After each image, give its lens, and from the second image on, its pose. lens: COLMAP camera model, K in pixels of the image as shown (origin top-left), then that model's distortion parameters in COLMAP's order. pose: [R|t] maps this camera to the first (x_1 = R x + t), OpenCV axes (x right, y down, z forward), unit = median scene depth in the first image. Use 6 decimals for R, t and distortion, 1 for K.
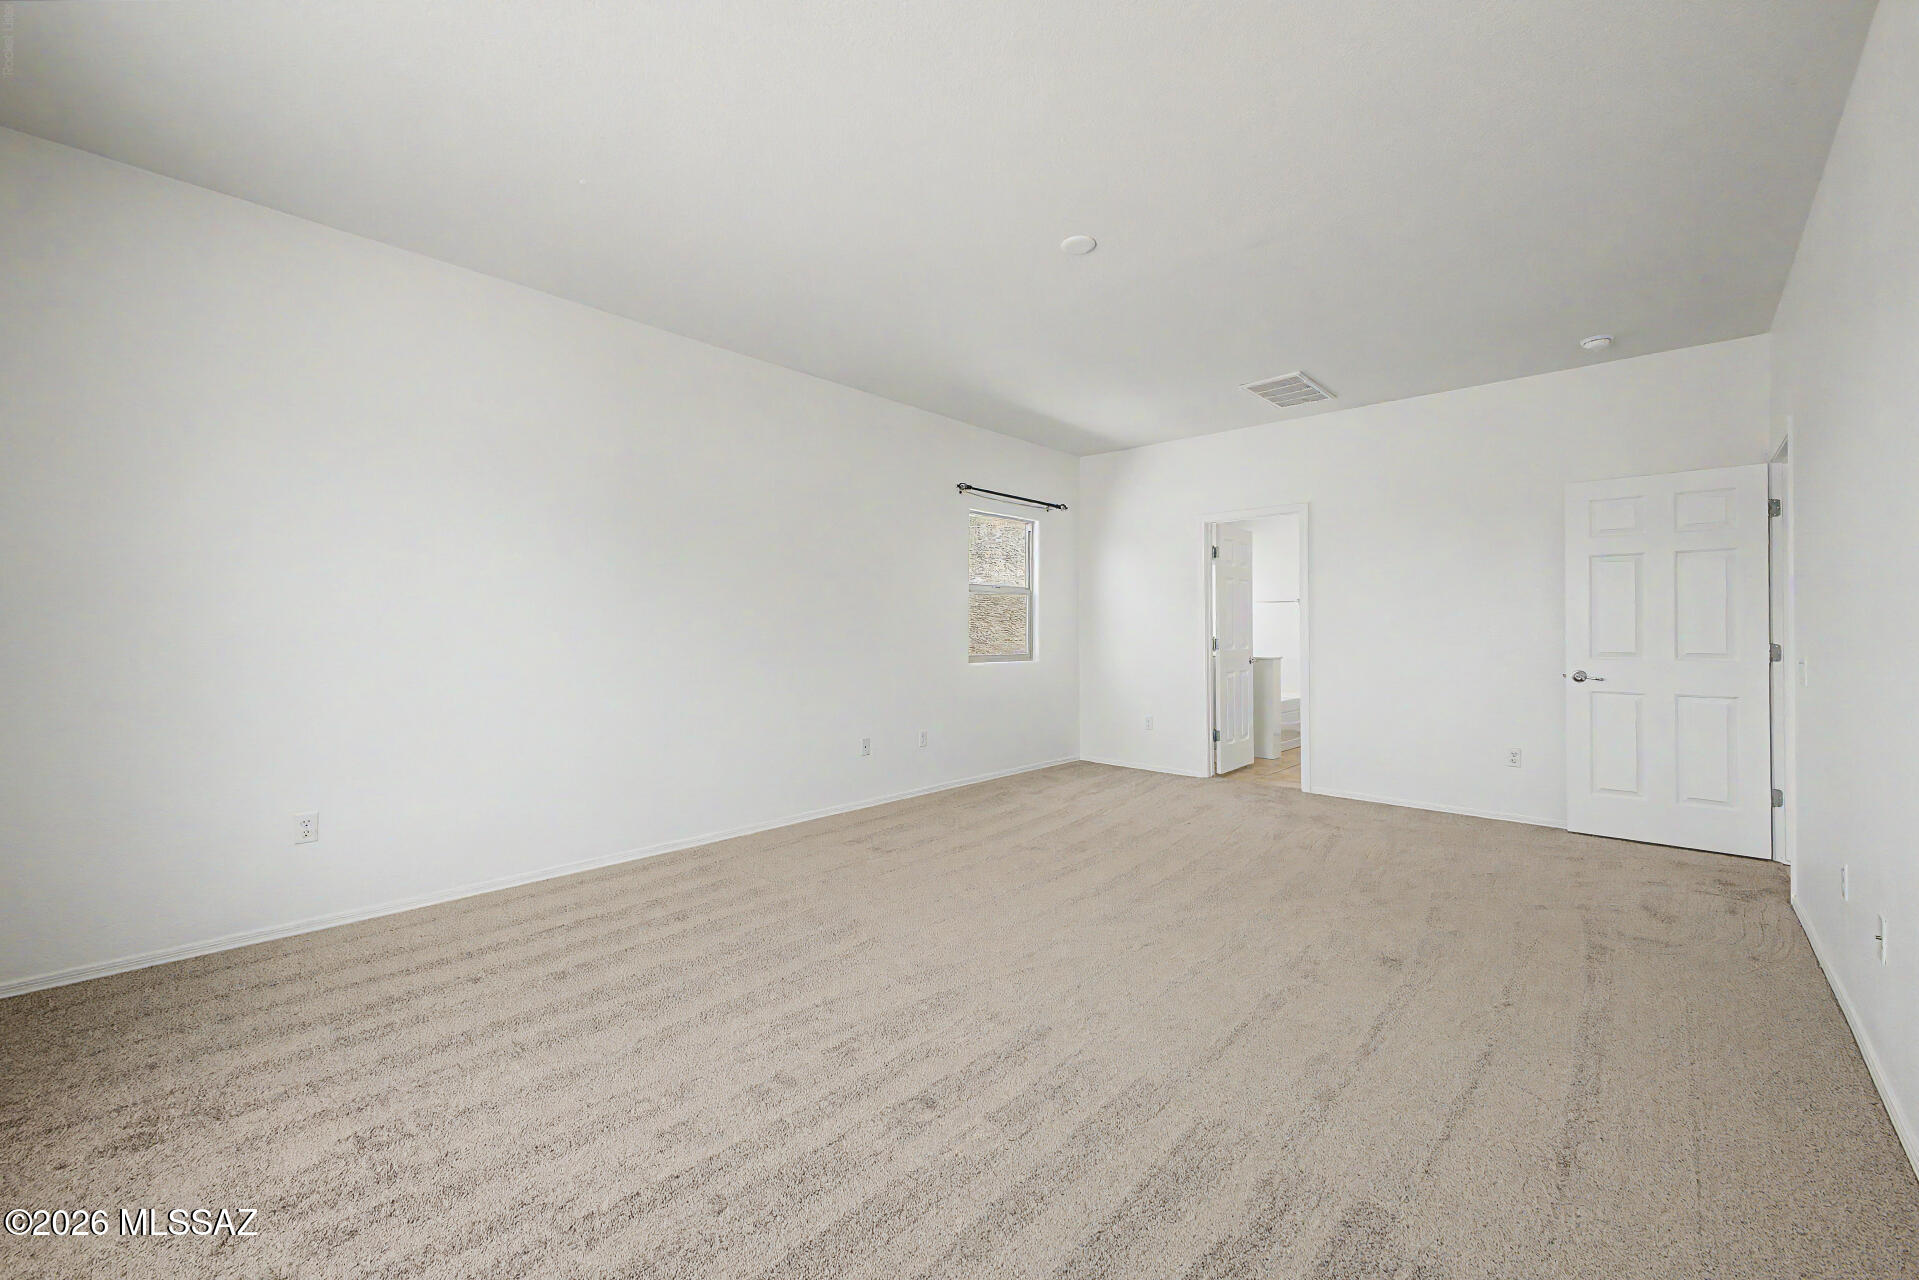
lens RADIAL K [[761.3, 0, 968.8], [0, 761.3, 640.3], [0, 0, 1]] dist [0.021228, -0.012124]
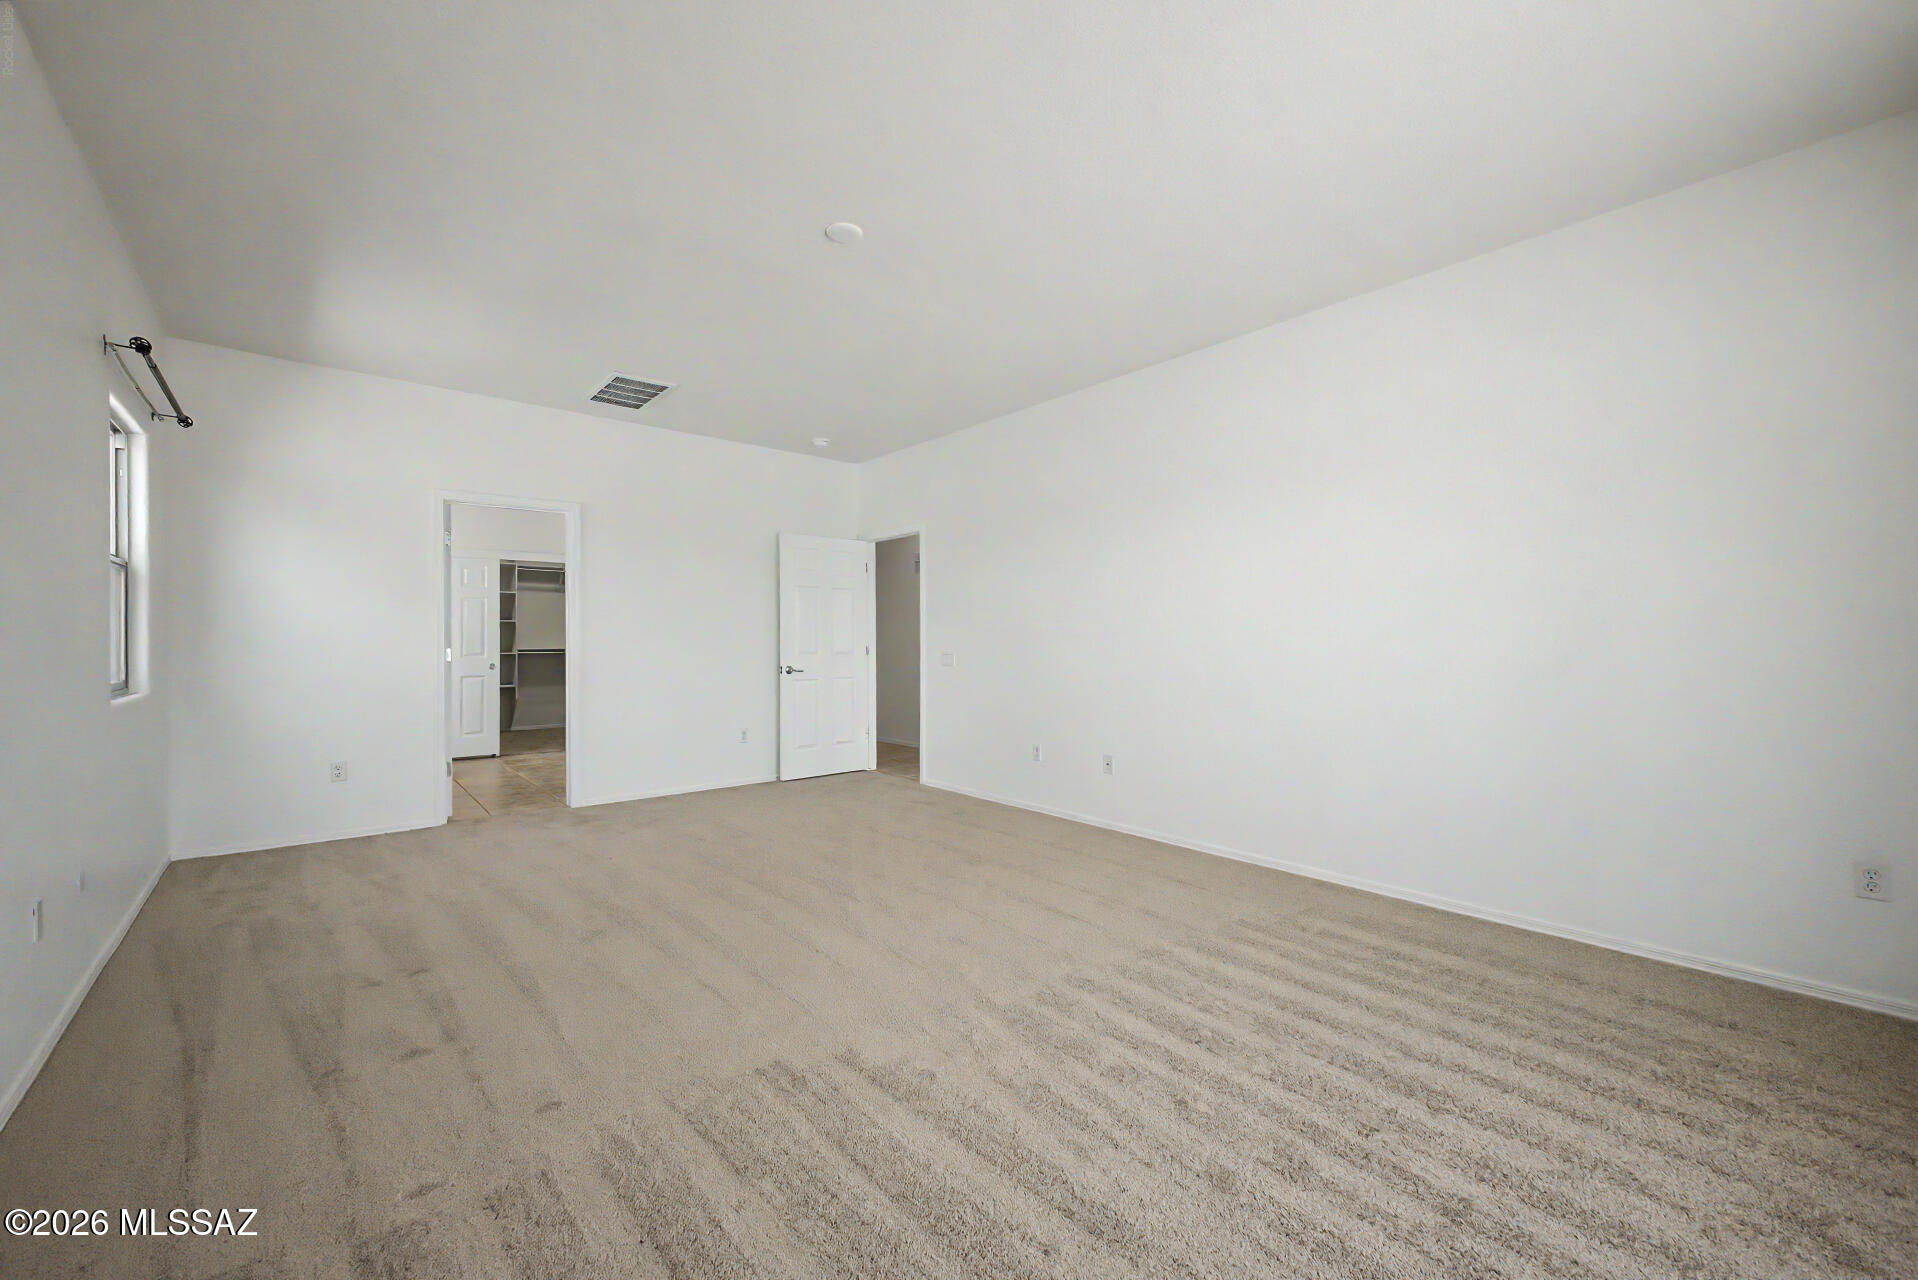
lens RADIAL K [[760.9, 0, 968.2], [0, 760.9, 640.3], [0, 0, 1]] dist [0.021228, -0.012124]
pose [[0.095667, -0.006524, 0.995392, -0.592164], [0.010392, 0.999931, 0.005555, -0.012380], [-0.995359, 0.009813, 0.095729, 0.561325]]
